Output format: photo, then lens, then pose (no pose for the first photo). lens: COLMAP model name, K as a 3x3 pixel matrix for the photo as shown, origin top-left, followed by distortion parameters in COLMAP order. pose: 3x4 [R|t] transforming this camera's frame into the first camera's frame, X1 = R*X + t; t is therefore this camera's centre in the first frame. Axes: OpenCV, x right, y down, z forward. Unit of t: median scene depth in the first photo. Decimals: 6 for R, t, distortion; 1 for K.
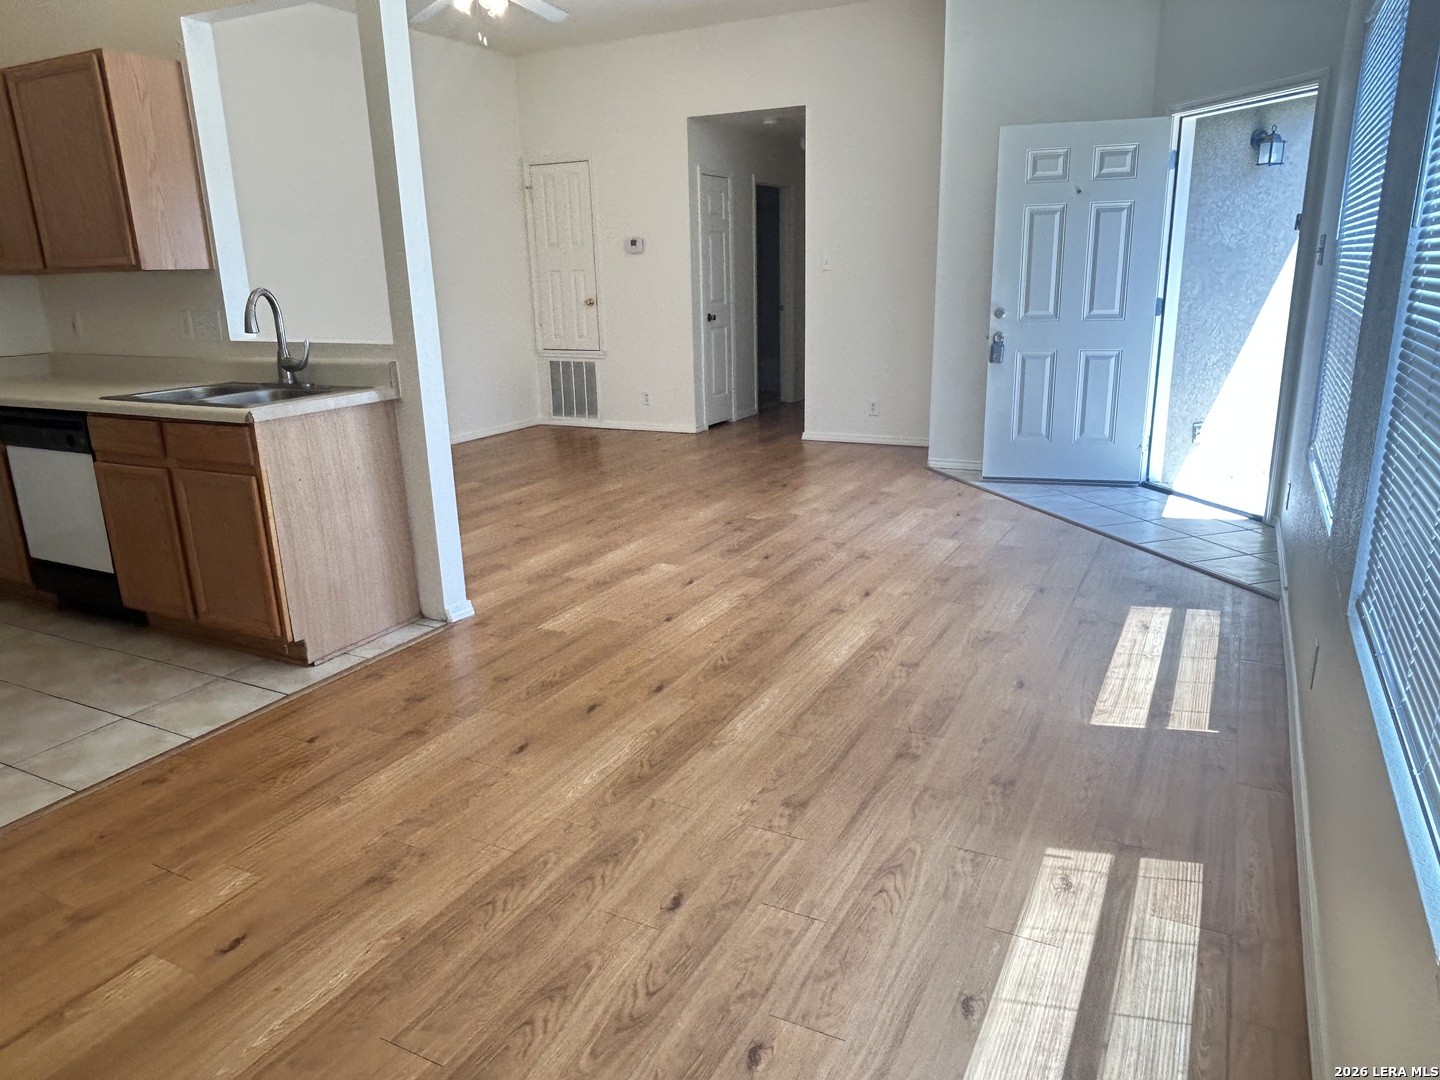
lens RADIAL K [[979.0, 0, 721.1], [0, 979.0, 541.7], [0, 0, 1]] dist [-0.002964, -0.005932]
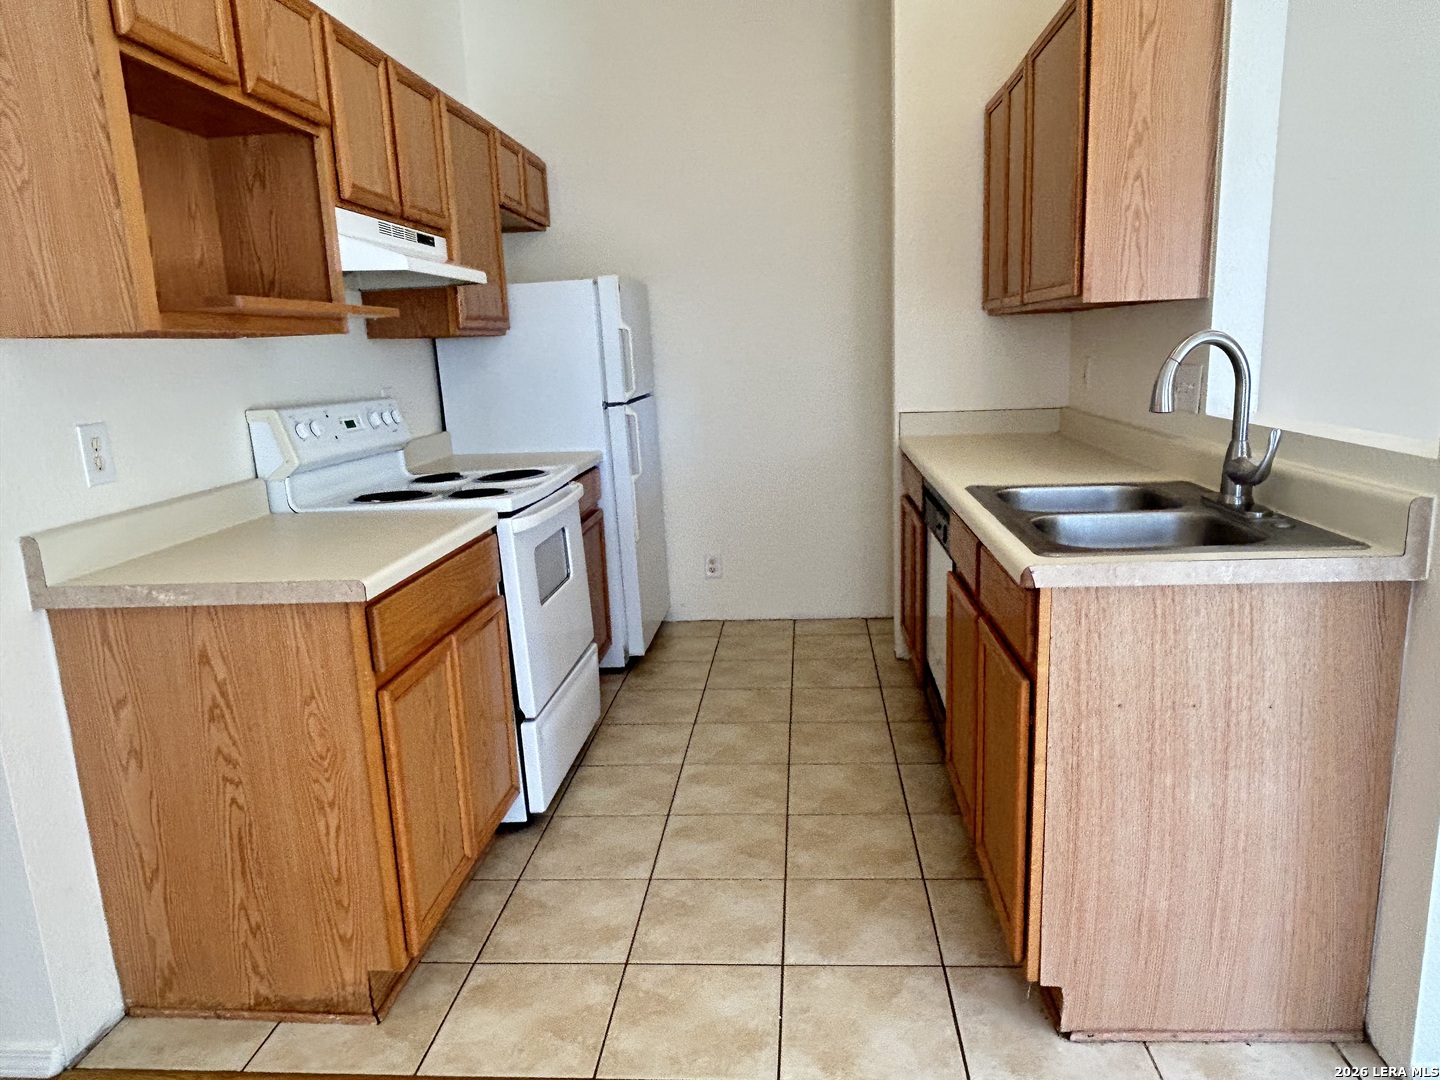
lens RADIAL K [[979.0, 0, 724.8], [0, 979.0, 544.3], [0, 0, 1]] dist [-0.002964, -0.005932]
pose [[0.388584, 0.197014, -0.900104, -0.060047], [-0.211459, 0.969869, 0.120995, -0.156281], [0.896821, 0.143318, 0.418536, 0.555145]]
